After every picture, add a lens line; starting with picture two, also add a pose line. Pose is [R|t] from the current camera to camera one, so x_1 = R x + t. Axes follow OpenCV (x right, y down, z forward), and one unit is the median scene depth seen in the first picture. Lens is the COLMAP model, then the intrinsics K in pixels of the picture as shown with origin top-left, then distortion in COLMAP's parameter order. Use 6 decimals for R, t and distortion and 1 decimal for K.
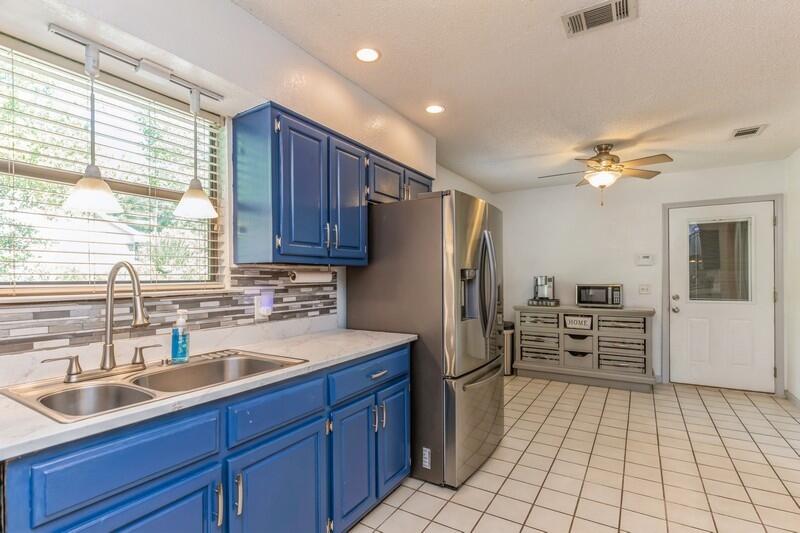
lens RADIAL K [[408.8, 0, 397.1], [0, 408.8, 271.1], [0, 0, 1]] dist [0.000219, -0.000155]
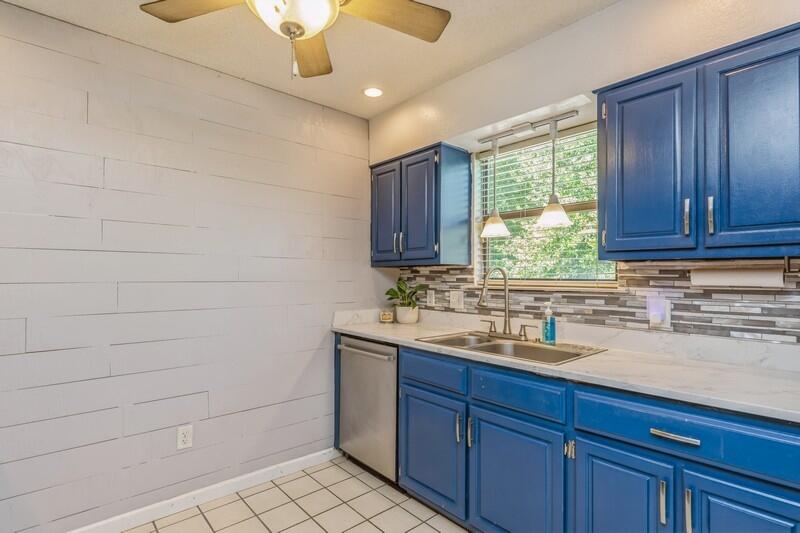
lens RADIAL K [[396.5, 0, 400.0], [0, 396.5, 266.5], [0, 0, 1]] dist [0.001747, 0.000429]
pose [[-0.298732, -0.025410, -0.953999, 0.676734], [0.002392, 0.999622, -0.027374, 0.016034], [0.954334, -0.010459, -0.298559, 0.822201]]
